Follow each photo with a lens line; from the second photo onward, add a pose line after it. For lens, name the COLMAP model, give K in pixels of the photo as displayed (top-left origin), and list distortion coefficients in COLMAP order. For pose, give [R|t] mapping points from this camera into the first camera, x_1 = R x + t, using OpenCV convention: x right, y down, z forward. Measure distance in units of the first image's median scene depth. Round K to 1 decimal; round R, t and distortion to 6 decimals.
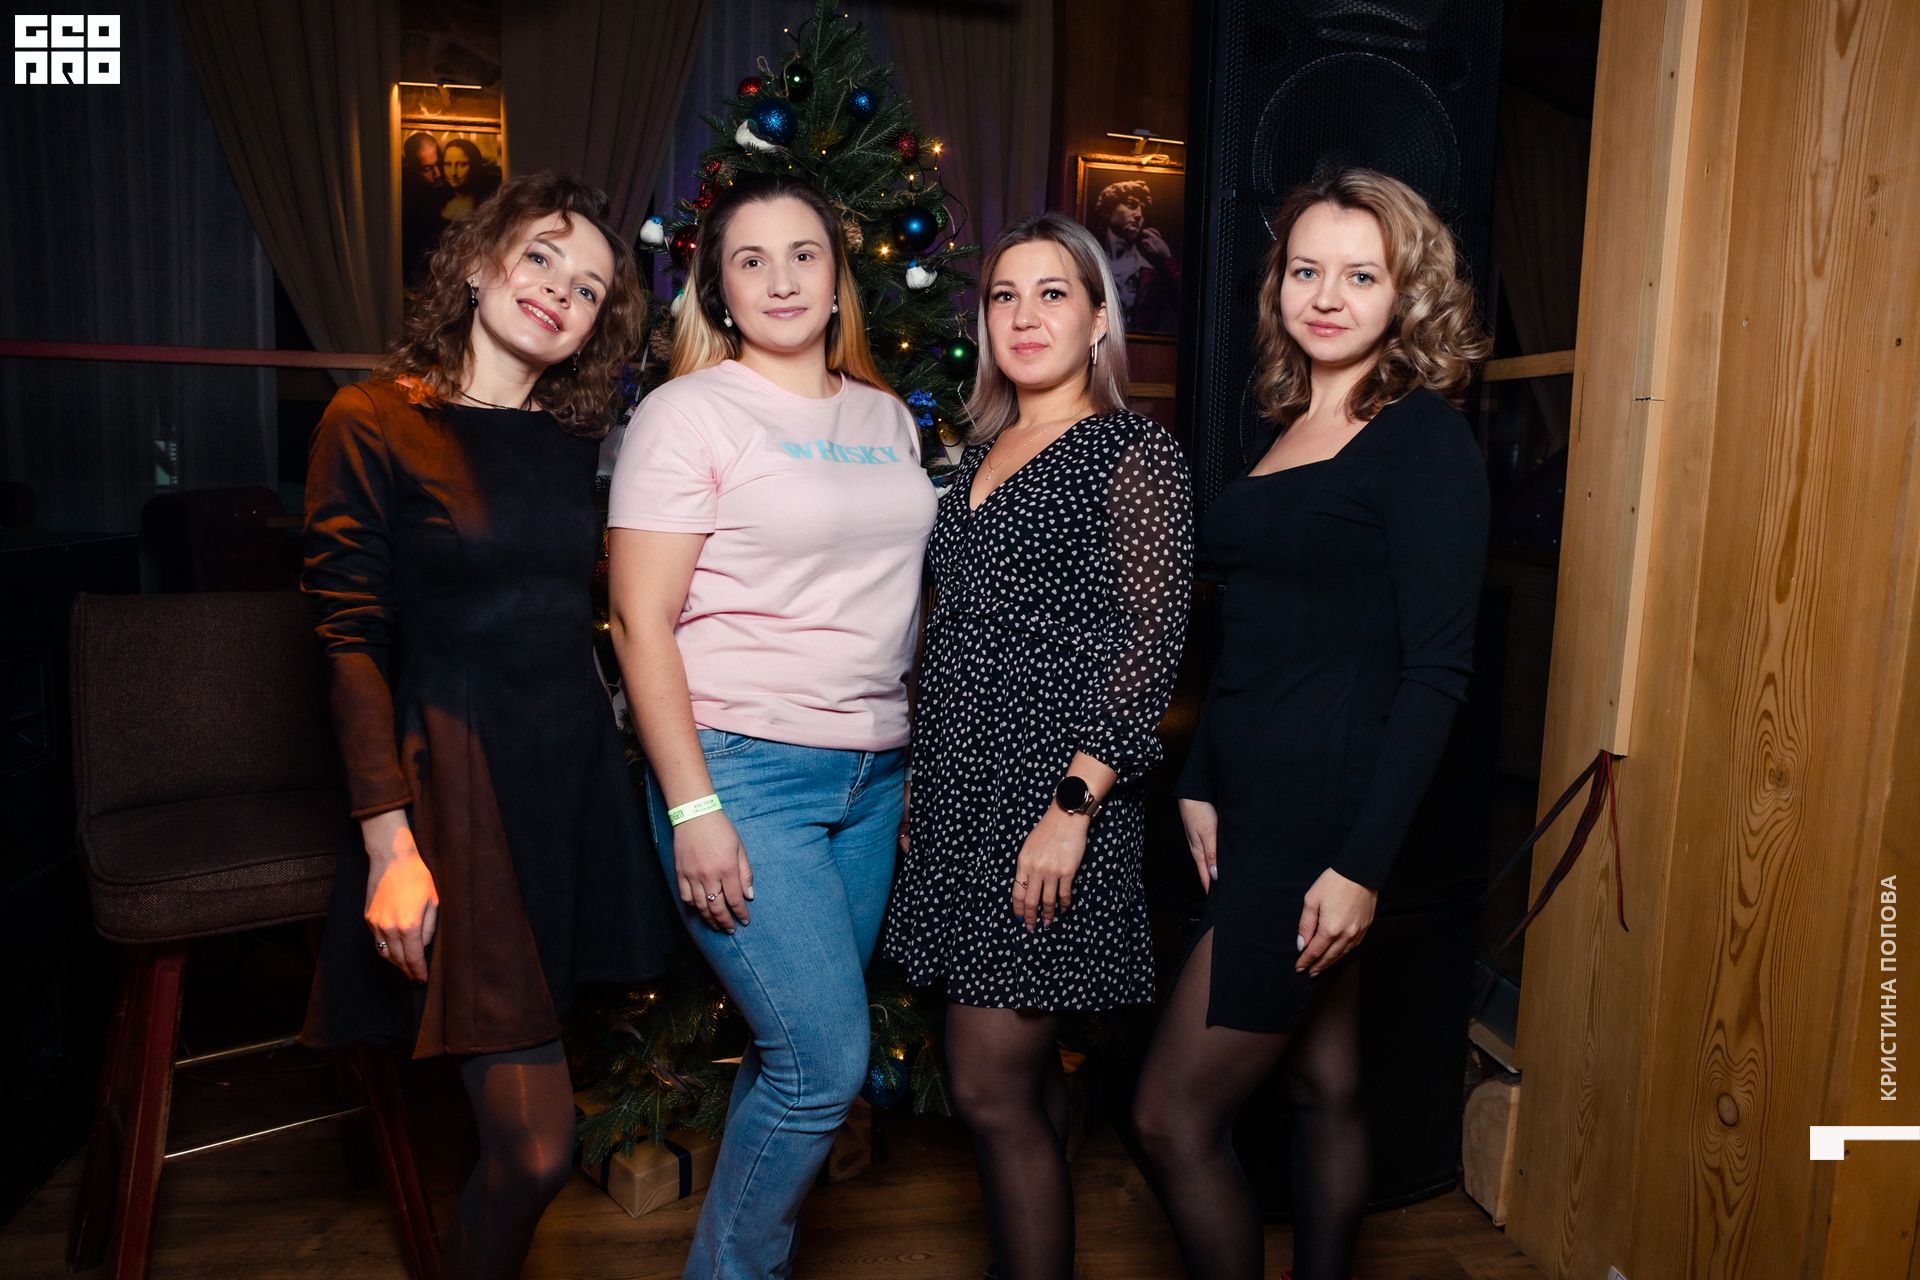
lens RADIAL K [[1321.8, 0, 957.6], [0, 1321.8, 634.7], [0, 0, 1]] dist [-0.092524, 0.081491]
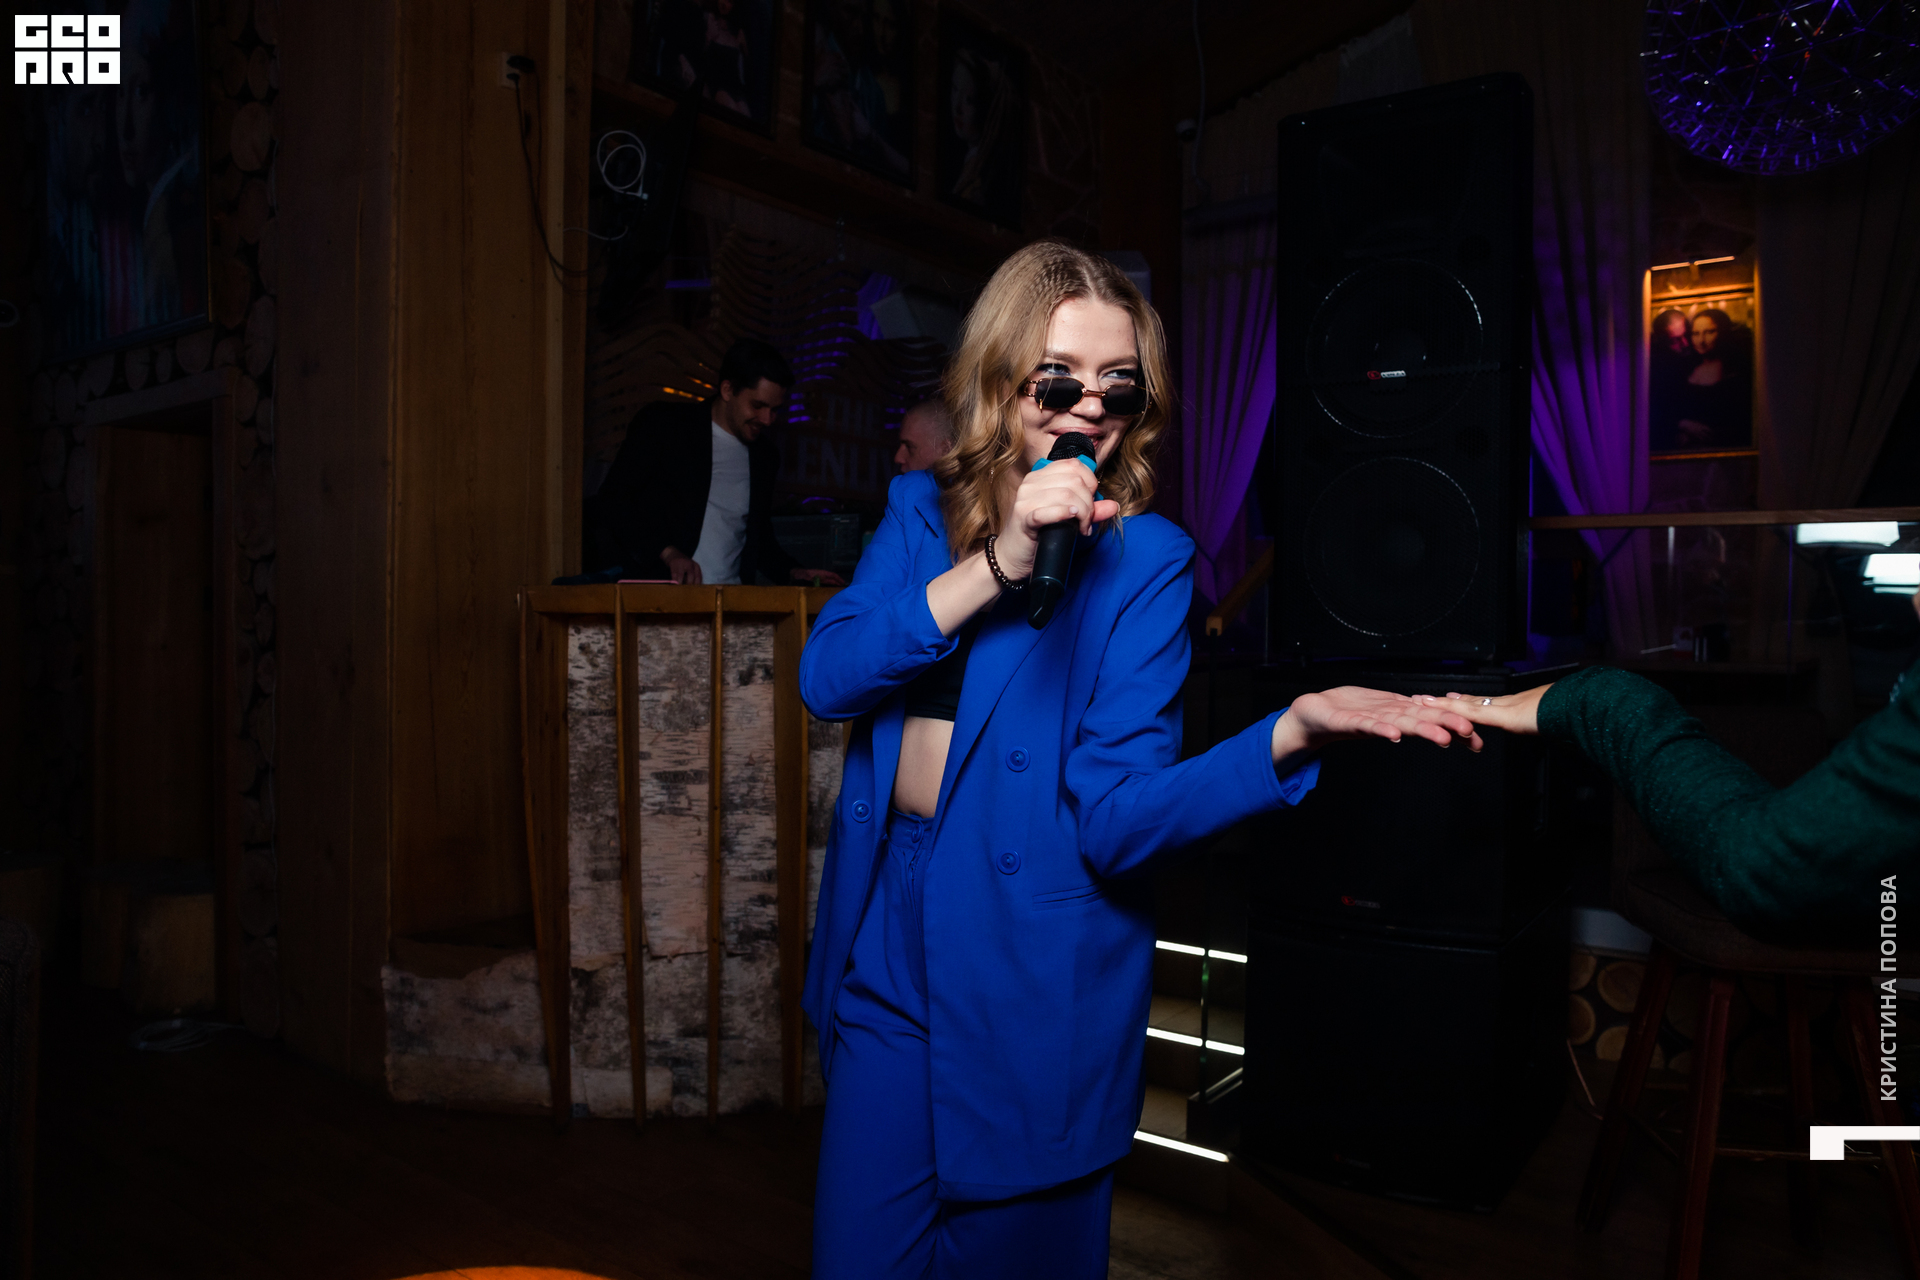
lens RADIAL K [[1321.8, 0, 966.2], [0, 1321.8, 627.1], [0, 0, 1]] dist [-0.092524, 0.081491]
pose [[0.710954, -0.013505, -0.703109, -0.201311], [-0.076121, 0.992463, -0.096034, 0.063909], [0.699107, 0.121797, 0.704567, -0.366397]]
